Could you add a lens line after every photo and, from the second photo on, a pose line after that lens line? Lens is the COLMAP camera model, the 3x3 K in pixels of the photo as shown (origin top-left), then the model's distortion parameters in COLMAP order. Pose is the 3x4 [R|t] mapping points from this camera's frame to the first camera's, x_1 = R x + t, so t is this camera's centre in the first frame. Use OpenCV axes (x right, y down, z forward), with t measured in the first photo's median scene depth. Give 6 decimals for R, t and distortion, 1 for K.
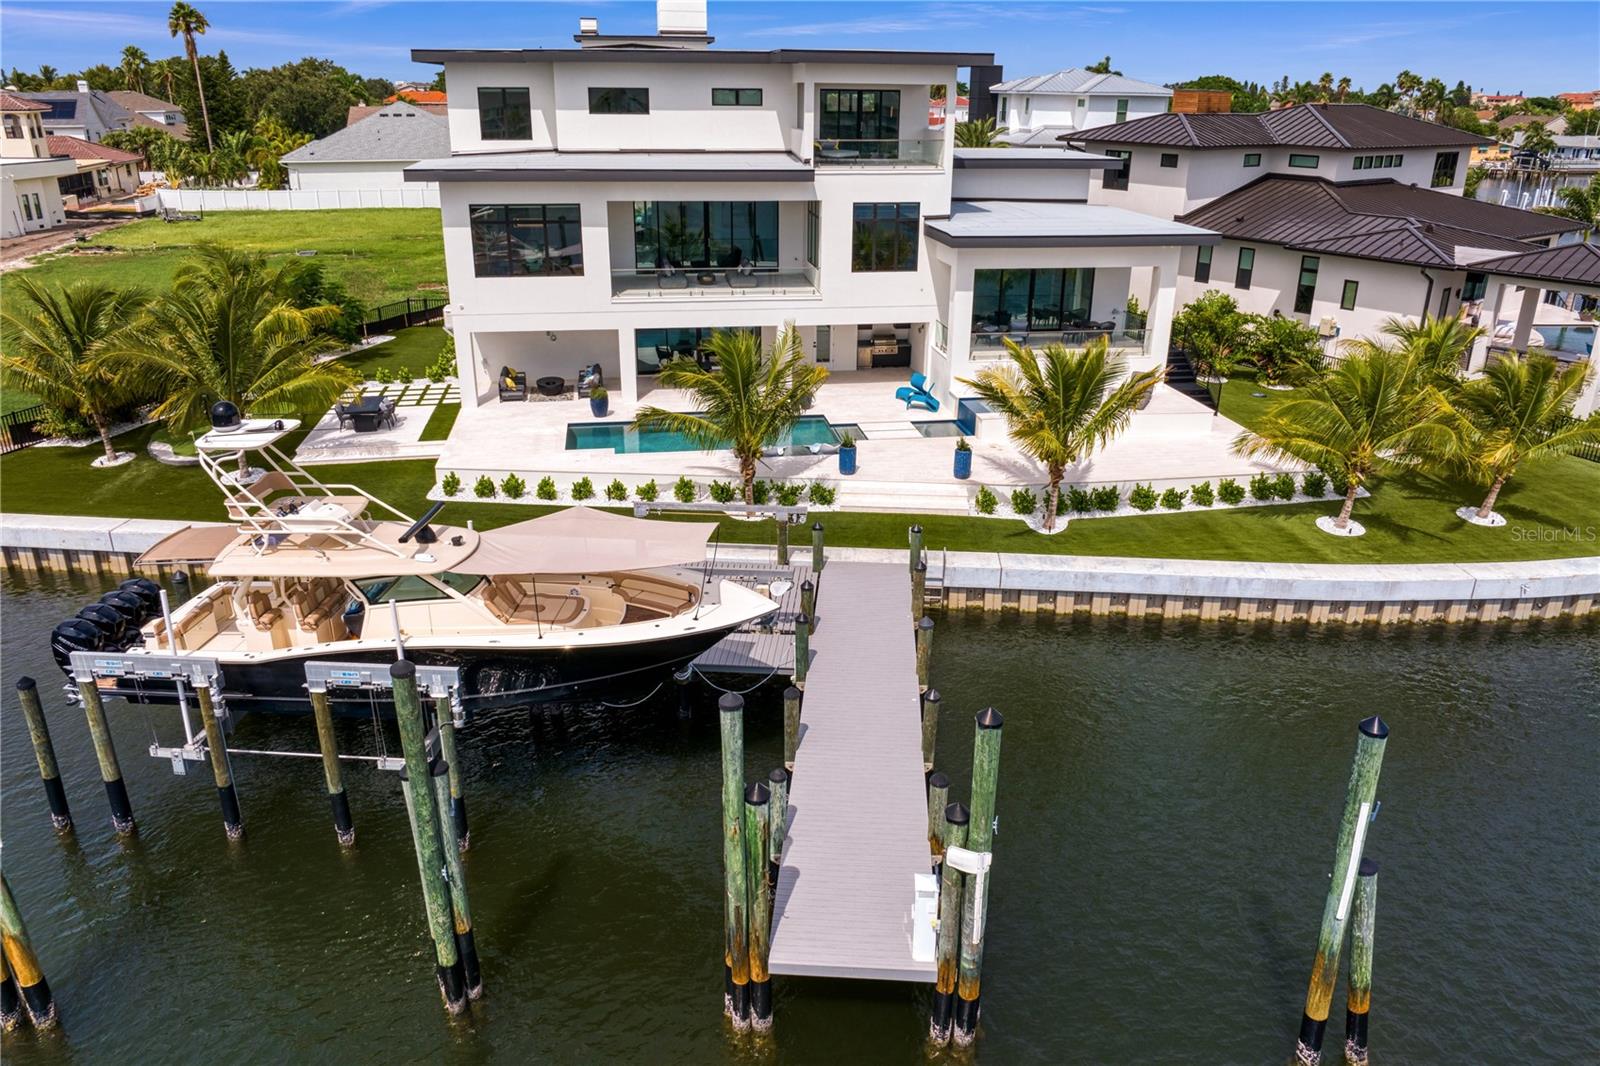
lens RADIAL K [[1123.8, 0, 809.9], [0, 1123.8, 529.0], [0, 0, 1]] dist [-0.029425, -0.000204]
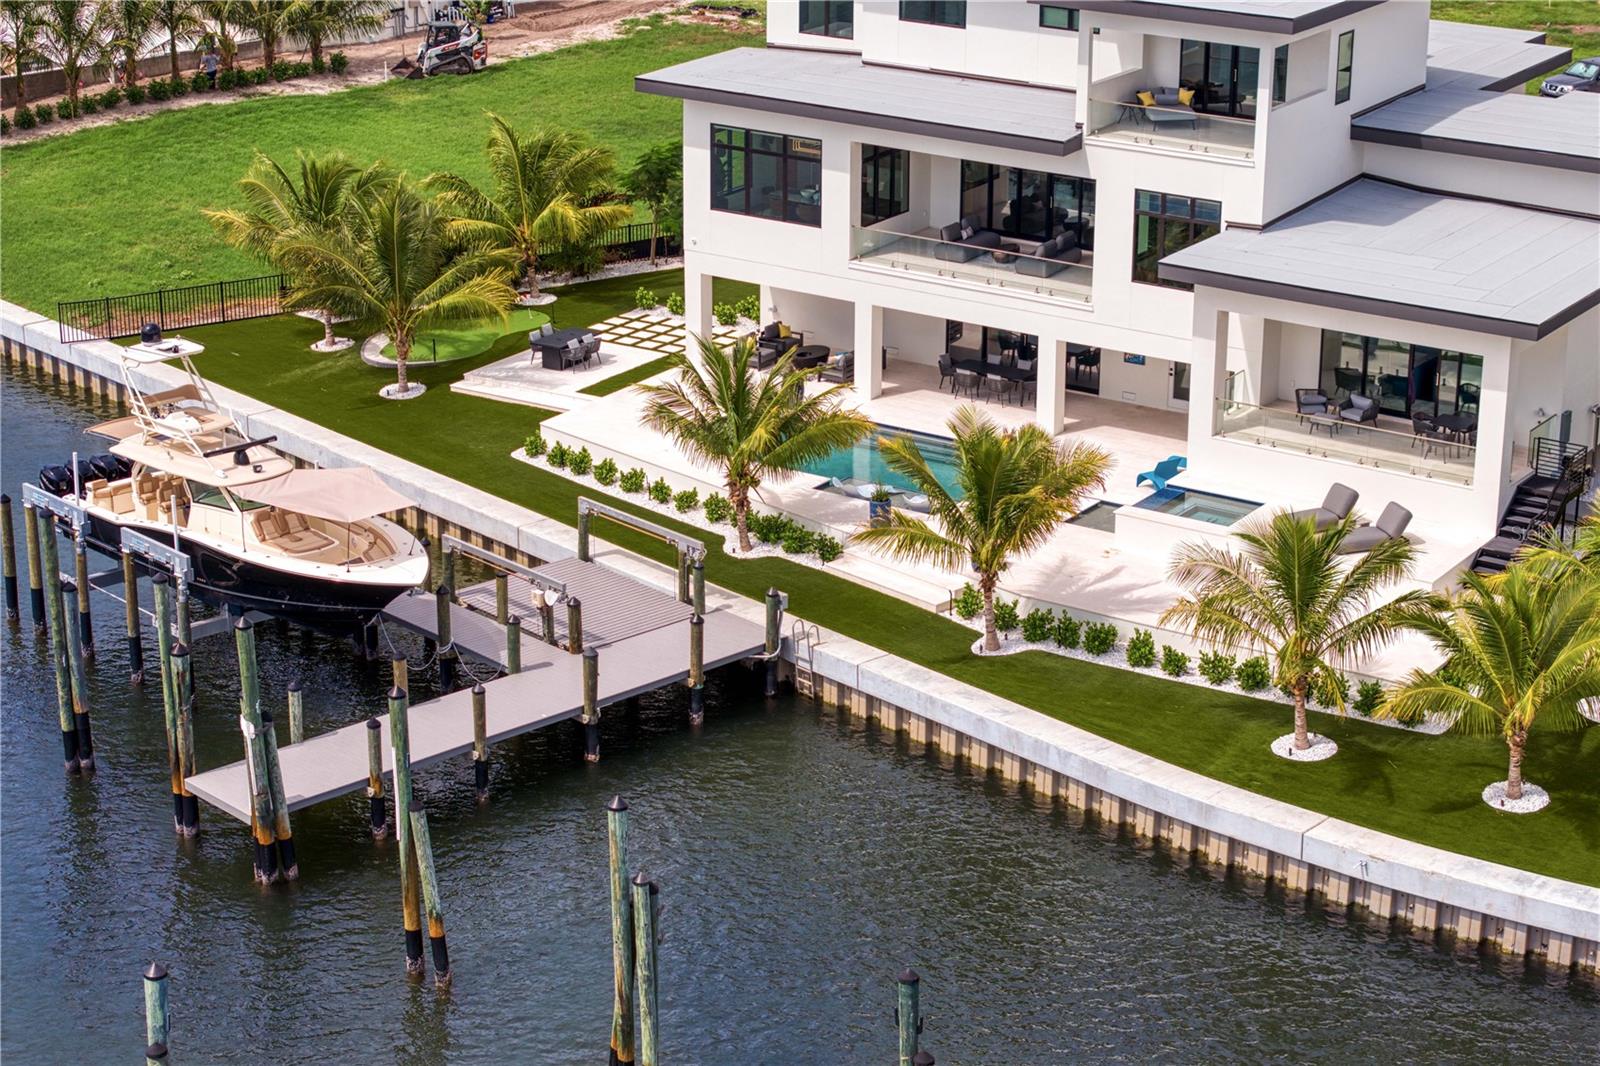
lens RADIAL K [[3221.5, 0, 800.0], [0, 3221.5, 533.0], [0, 0, 1]] dist [-0.121570, 0.058205]
pose [[0.726416, 0.223534, -0.649886, 1.253681], [-0.250244, 0.966742, 0.052807, -0.132710], [0.640076, 0.124270, 0.758195, -0.657067]]
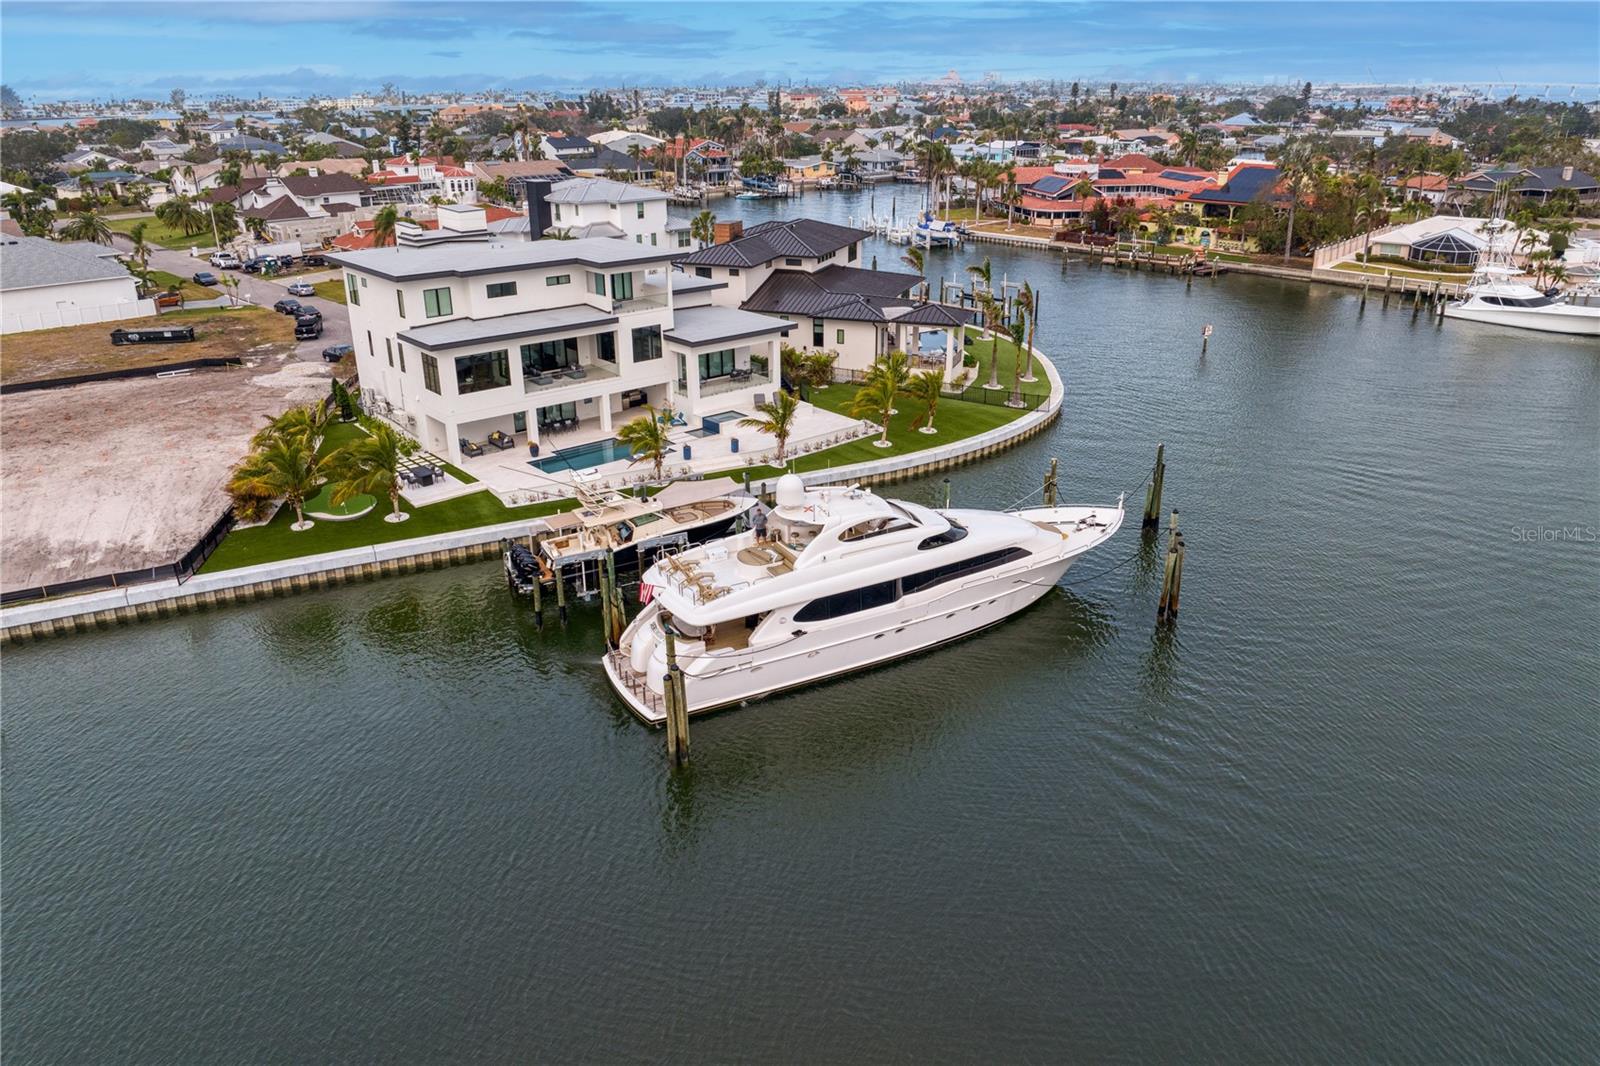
lens RADIAL K [[1127.7, 0, 809.7], [0, 1127.7, 522.4], [0, 0, 1]] dist [-0.035794, -0.004496]
pose [[0.855443, -0.203542, 0.476223, -0.706226], [0.202409, 0.977793, 0.054329, -0.000174], [-0.476706, 0.049917, 0.877645, -0.879558]]
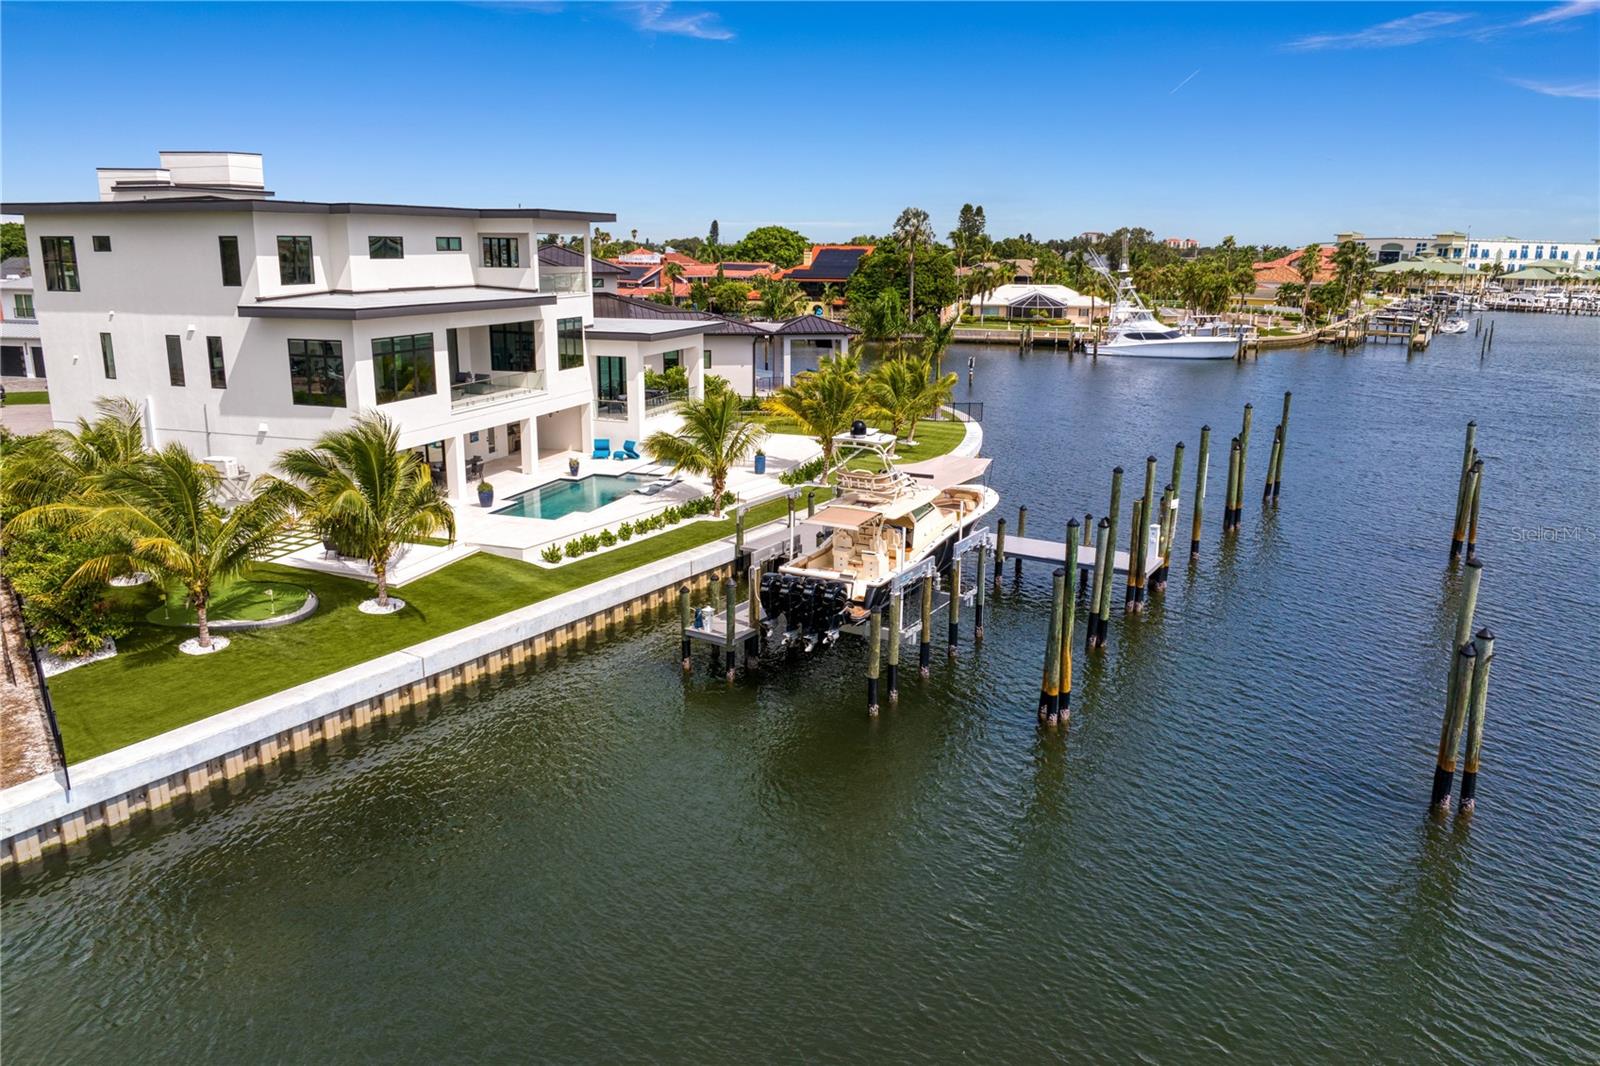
lens RADIAL K [[1127.7, 0, 809.7], [0, 1127.7, 522.4], [0, 0, 1]] dist [-0.035794, -0.004496]
pose [[0.465159, -0.216546, 0.858333, -1.018420], [0.321365, 0.944777, 0.064196, -0.050543], [-0.824834, 0.245977, 0.509062, 0.126202]]
